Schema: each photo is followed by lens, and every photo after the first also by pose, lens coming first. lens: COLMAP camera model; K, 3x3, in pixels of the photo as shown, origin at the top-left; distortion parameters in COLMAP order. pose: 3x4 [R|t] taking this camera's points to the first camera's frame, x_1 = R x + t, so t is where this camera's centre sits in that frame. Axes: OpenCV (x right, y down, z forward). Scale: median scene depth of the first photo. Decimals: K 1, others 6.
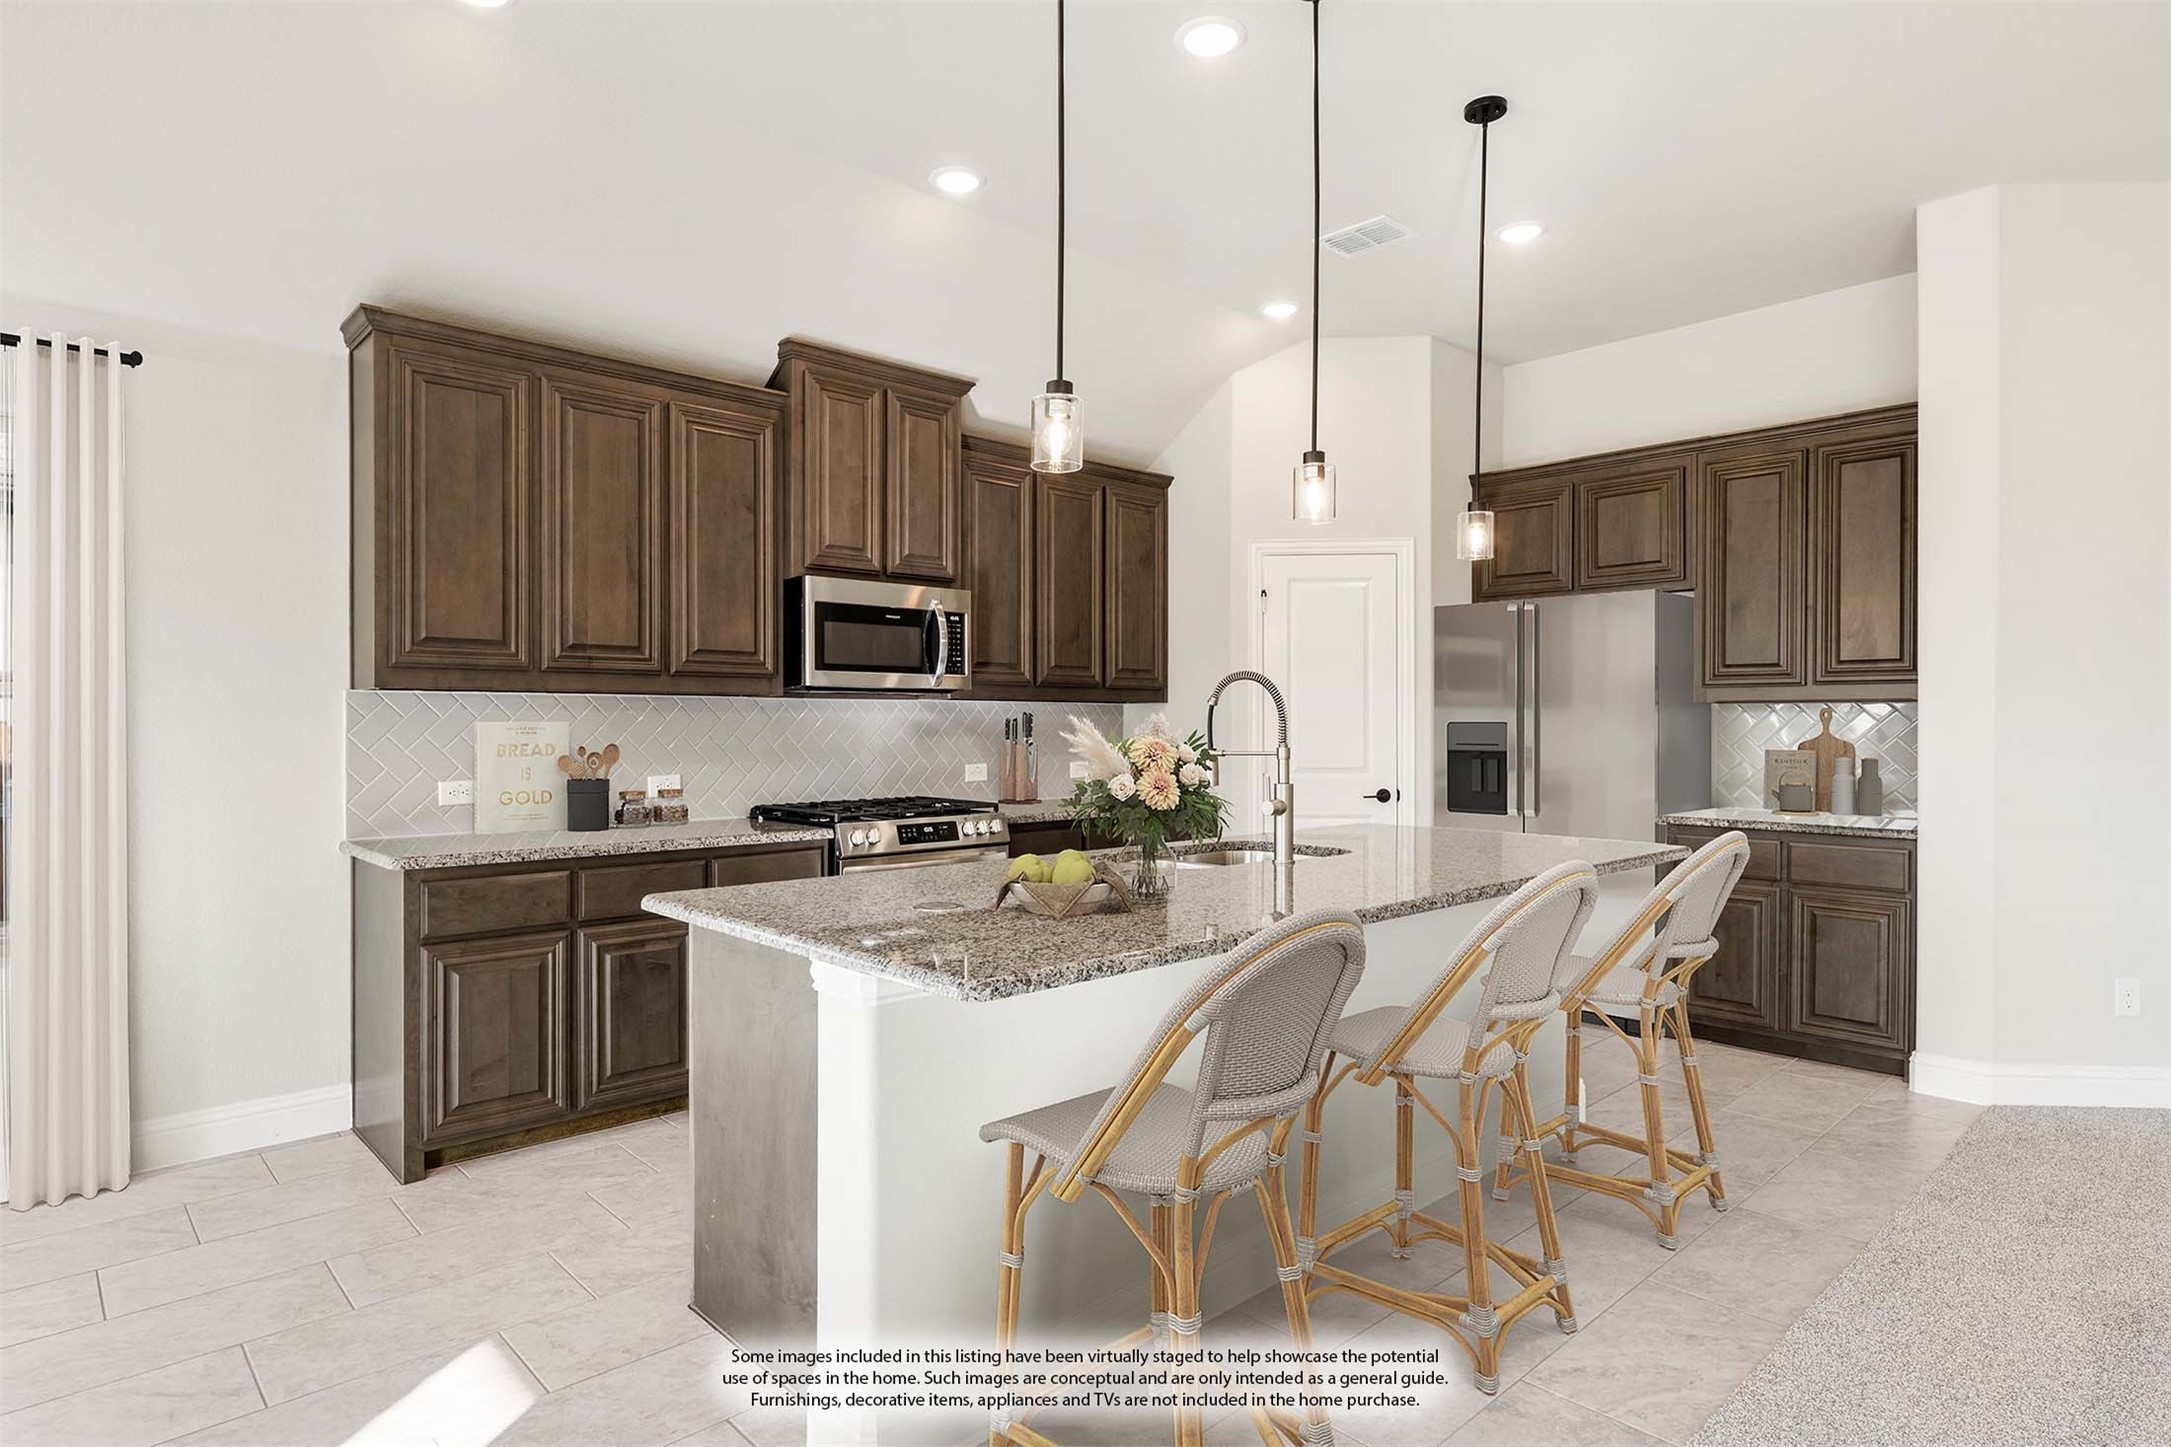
lens RADIAL K [[1171.1, 0, 1056.5], [0, 1171.1, 731.0], [0, 0, 1]] dist [-0.003144, -0.002733]
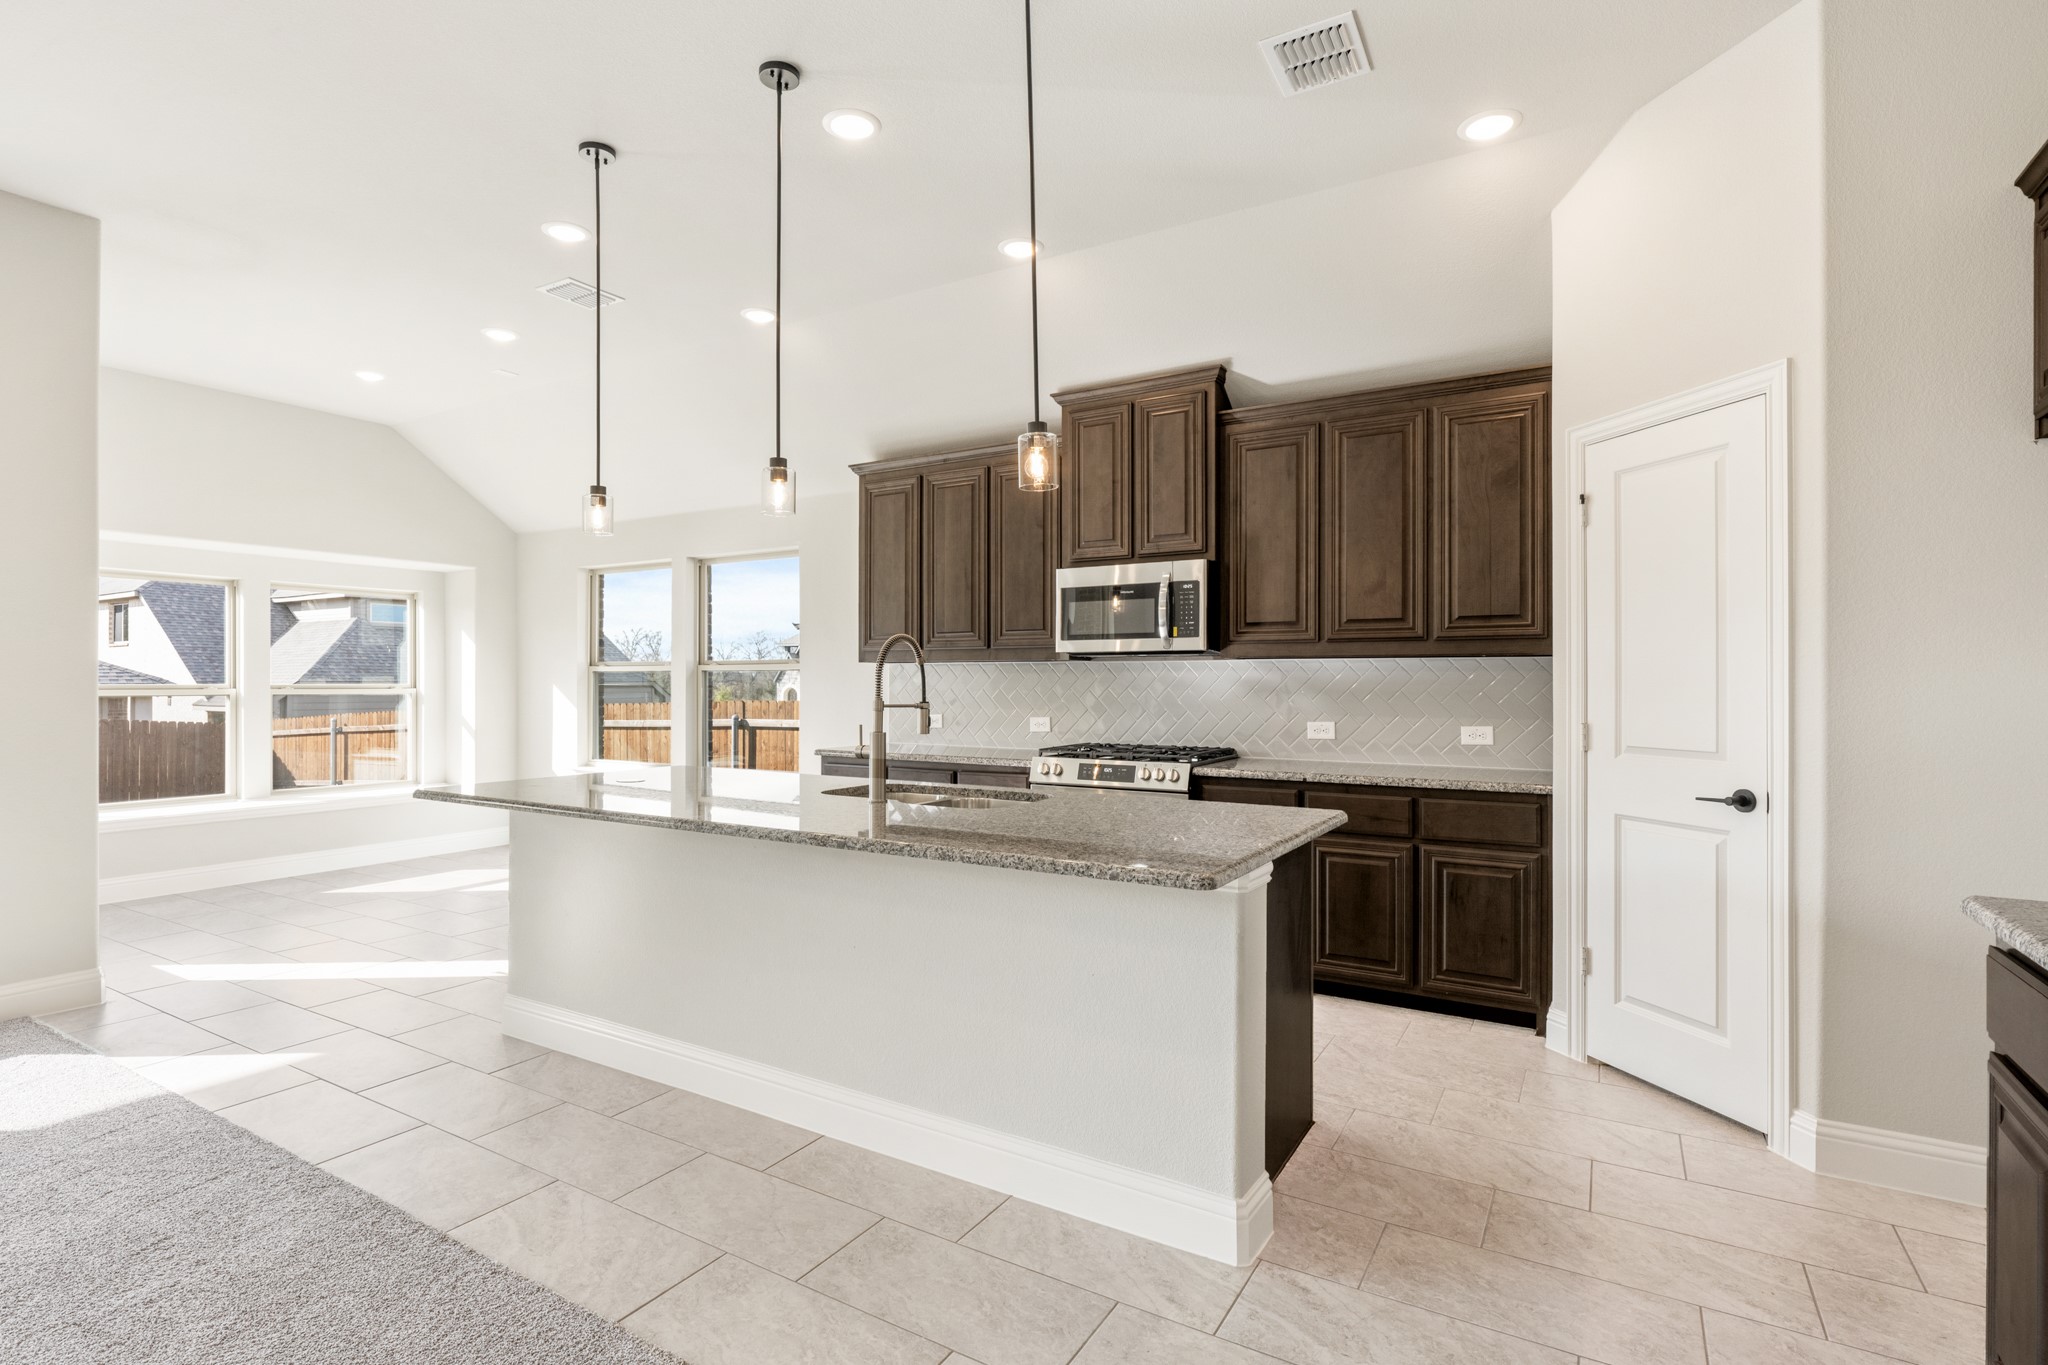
lens RADIAL K [[1004.8, 0, 997.3], [0, 1004.8, 682.8], [0, 0, 1]] dist [-0.002114, -0.000295]
pose [[0.268752, -0.000109, -0.963209, 0.870514], [-0.008483, 0.999961, -0.002480, -0.001137], [0.963172, 0.008837, 0.268741, 0.634777]]
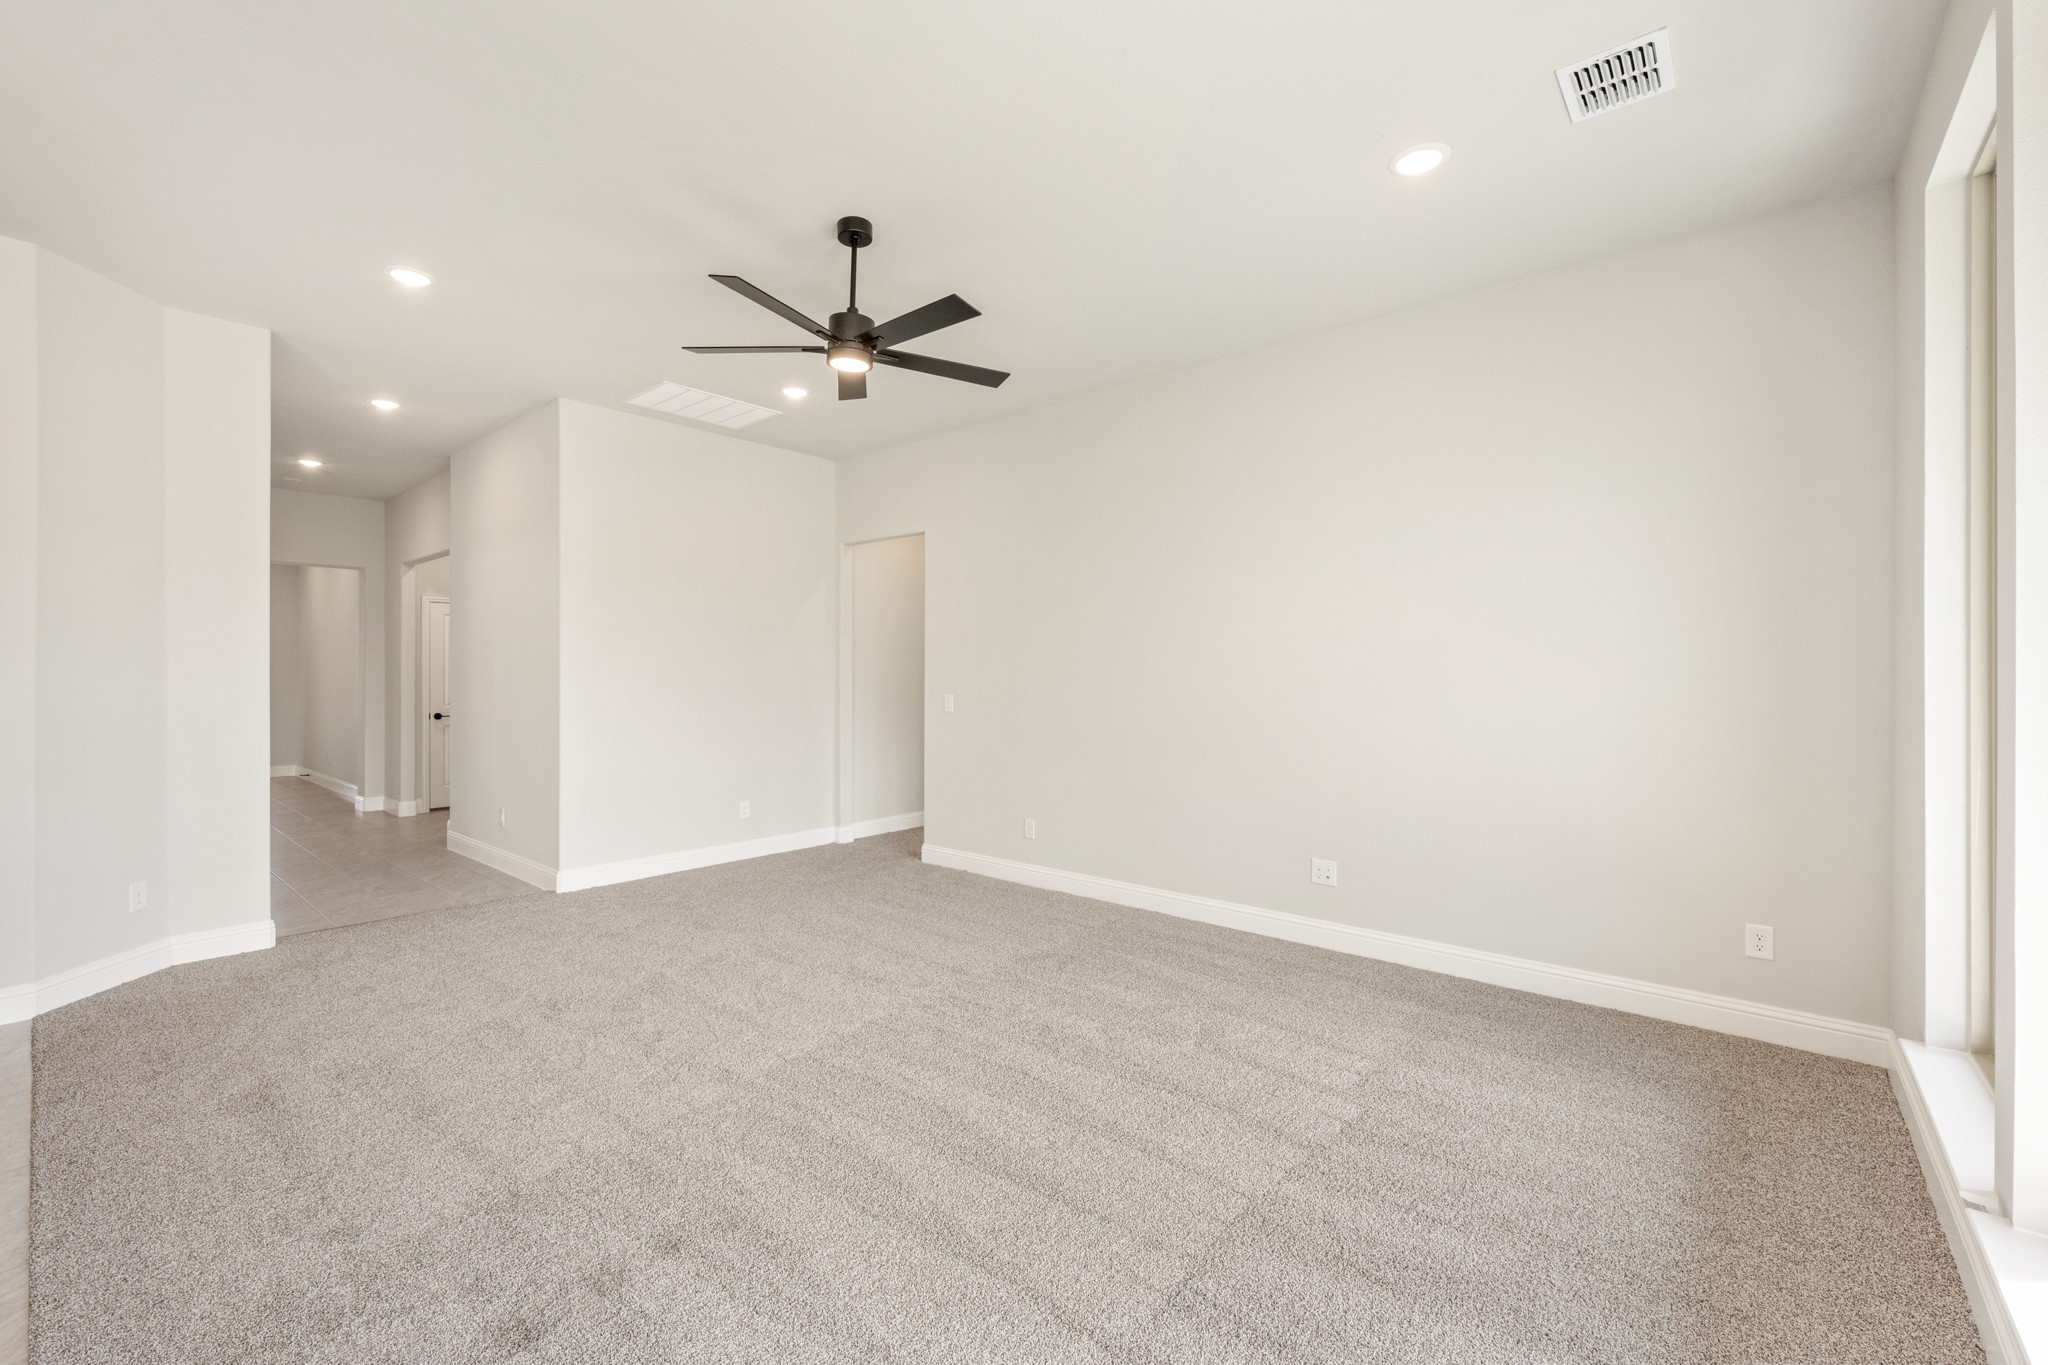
lens RADIAL K [[844.2, 0, 1012.1], [0, 844.2, 670.5], [0, 0, 1]] dist [-0.001269, -0.000717]
pose [[-0.114860, 0.002507, 0.993379, -0.151562], [0.009798, 0.999951, -0.001390, -0.019083], [-0.993333, 0.009573, -0.114879, 0.099760]]
